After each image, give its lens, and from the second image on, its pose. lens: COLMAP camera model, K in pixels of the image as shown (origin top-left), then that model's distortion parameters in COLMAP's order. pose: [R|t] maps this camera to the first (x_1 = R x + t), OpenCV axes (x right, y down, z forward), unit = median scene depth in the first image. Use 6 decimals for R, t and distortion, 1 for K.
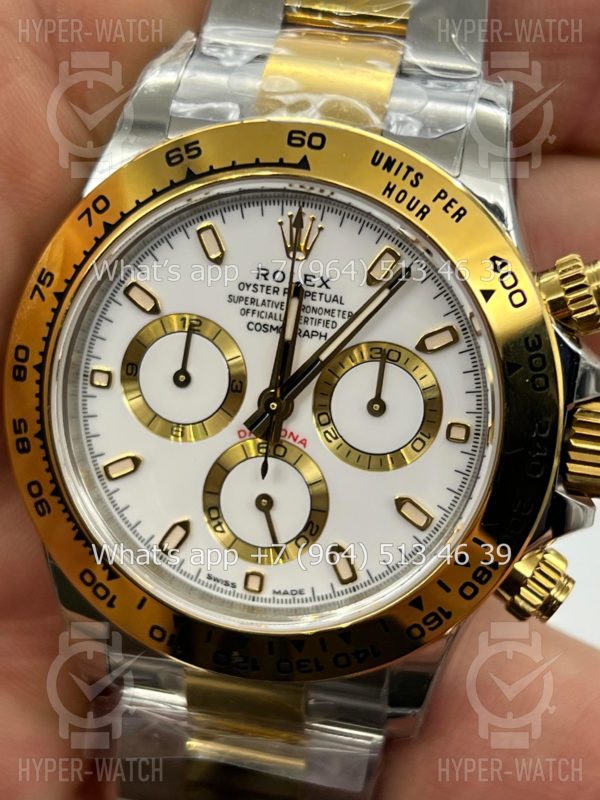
lens RADIAL K [[1874.8, 0, 300.0], [0, 1874.8, 400.0], [0, 0, 1]] dist [0.316350, -0.481161]
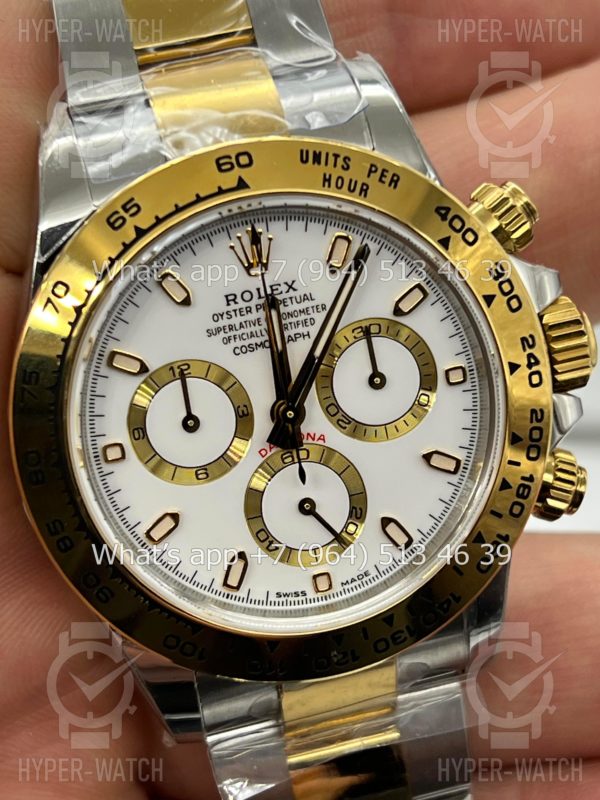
lens RADIAL K [[1874.8, 0, 300.0], [0, 1874.8, 400.0], [0, 0, 1]] dist [0.316350, -0.481161]
pose [[0.888278, -0.354768, 0.291721, -0.305847], [0.357136, 0.932868, 0.047013, -0.050523], [-0.288816, 0.062423, 0.955347, 0.008160]]
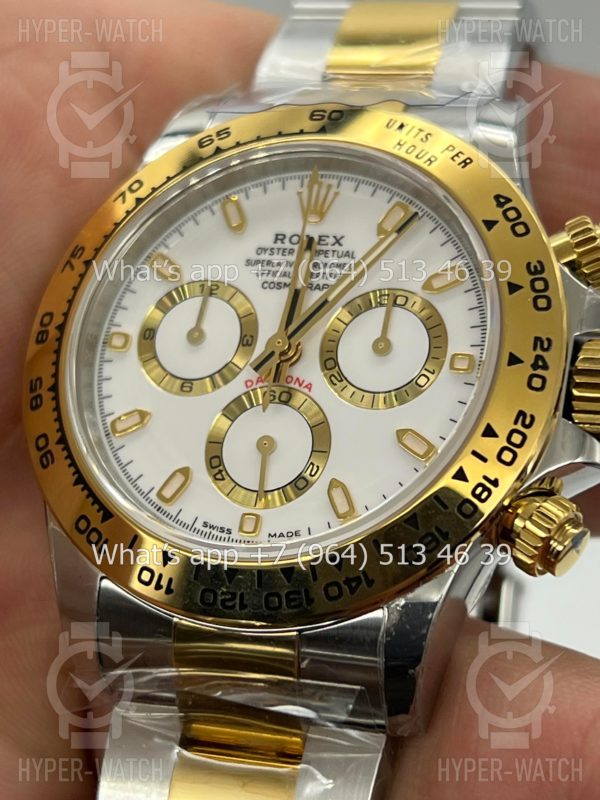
lens RADIAL K [[1877.4, 0, 300.0], [0, 1877.4, 400.0], [0, 0, 1]] dist [0.212029, 0.173818]
pose [[0.991223, 0.012059, -0.131646, 0.128283], [-0.072910, 0.880553, -0.468306, 0.494663], [0.110274, 0.473794, 0.873704, 0.137203]]
